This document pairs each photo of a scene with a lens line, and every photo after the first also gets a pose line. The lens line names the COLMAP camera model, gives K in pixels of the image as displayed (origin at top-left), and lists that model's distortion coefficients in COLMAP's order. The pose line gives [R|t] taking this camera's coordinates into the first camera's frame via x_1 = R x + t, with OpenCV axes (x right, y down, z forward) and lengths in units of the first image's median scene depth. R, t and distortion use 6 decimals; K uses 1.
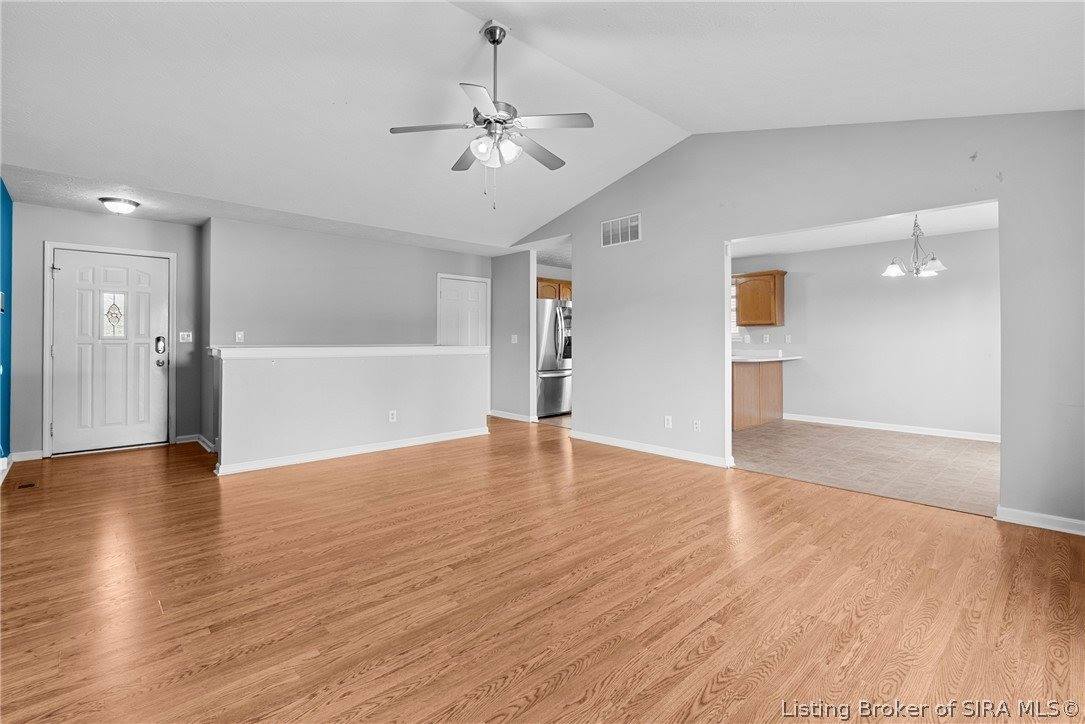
lens RADIAL K [[494.8, 0, 543.1], [0, 494.8, 336.6], [0, 0, 1]] dist [-0.003069, -0.000070]
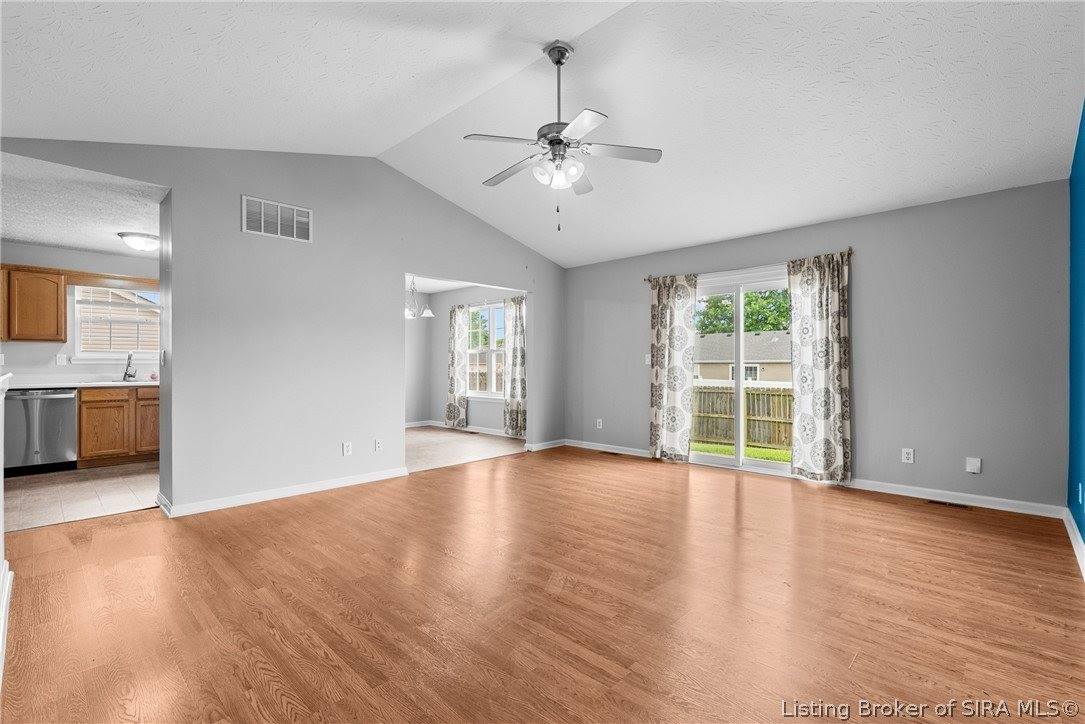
lens RADIAL K [[489.0, 0, 540.7], [0, 489.0, 365.8], [0, 0, 1]] dist [-0.003233, -0.000361]
pose [[-0.049456, -0.004513, 0.998766, -0.734095], [-0.009515, 0.999947, 0.004047, 0.009157], [-0.998731, -0.009303, -0.049496, 0.730315]]
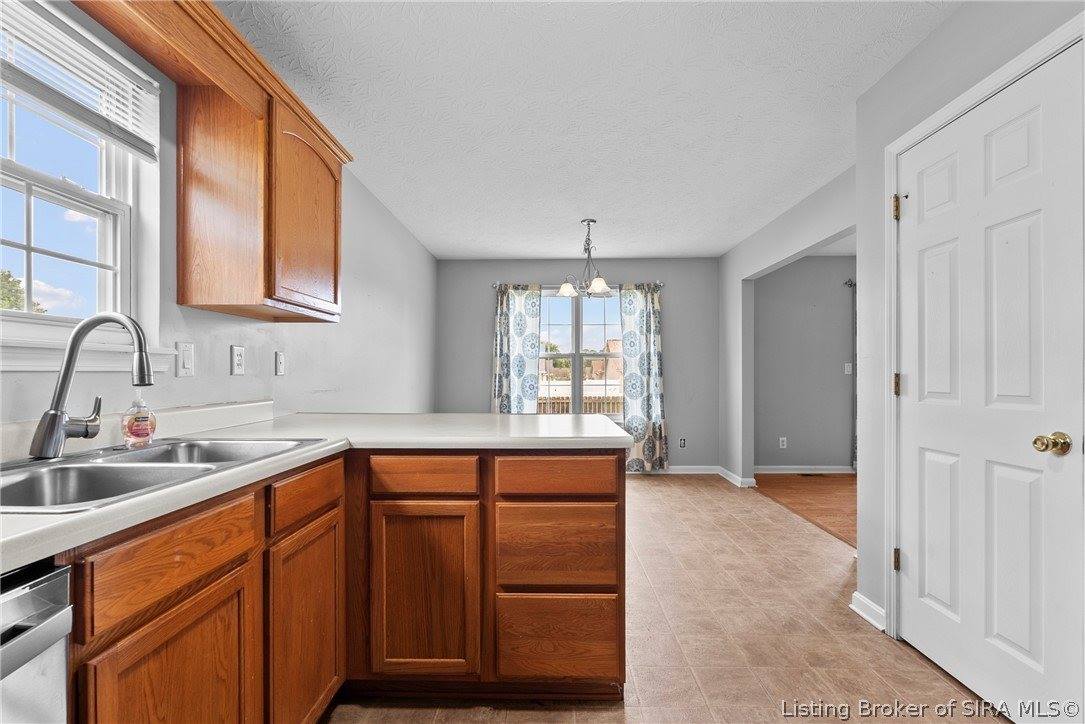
lens RADIAL K [[482.6, 0, 543.3], [0, 482.6, 370.9], [0, 0, 1]] dist [-0.006278, 0.000307]
pose [[-0.718299, 0.004873, 0.695718, 0.234800], [-0.006040, 0.999894, -0.013240, 0.020768], [-0.695708, -0.013713, -0.718193, 1.747858]]
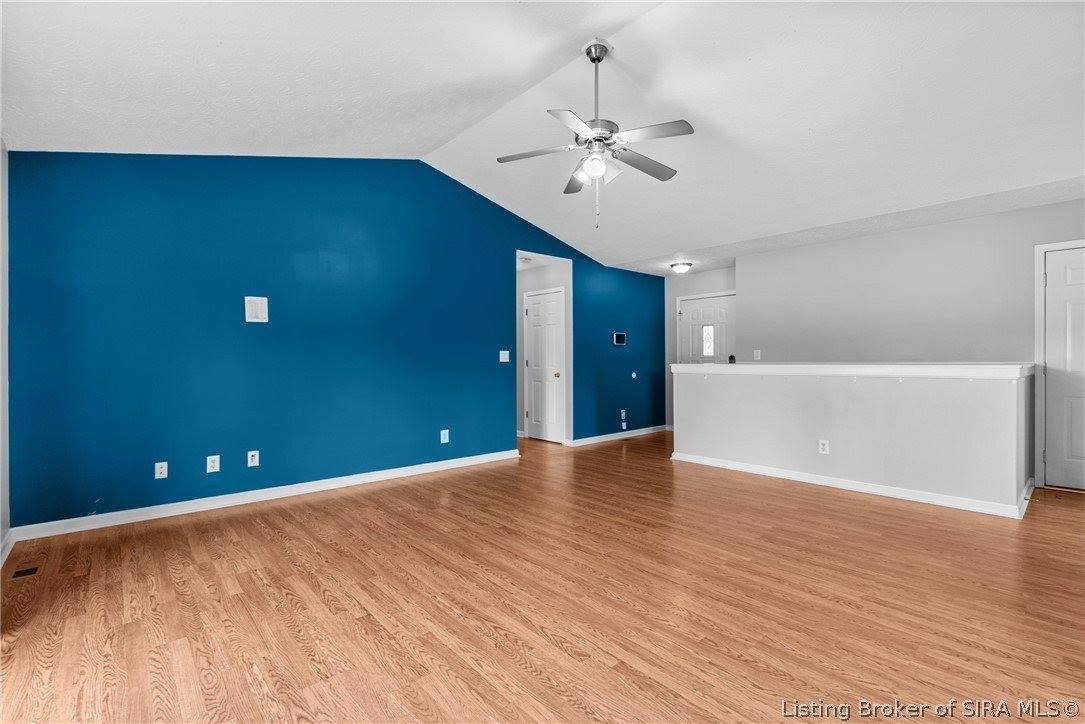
lens RADIAL K [[486.0, 0, 542.5], [0, 486.0, 360.6], [0, 0, 1]] dist [-0.003253, -0.000157]
pose [[-0.028138, -0.000607, -0.999604, 0.605170], [0.014371, 0.999896, -0.001012, 0.008358], [0.999501, -0.014394, -0.028127, 0.615400]]
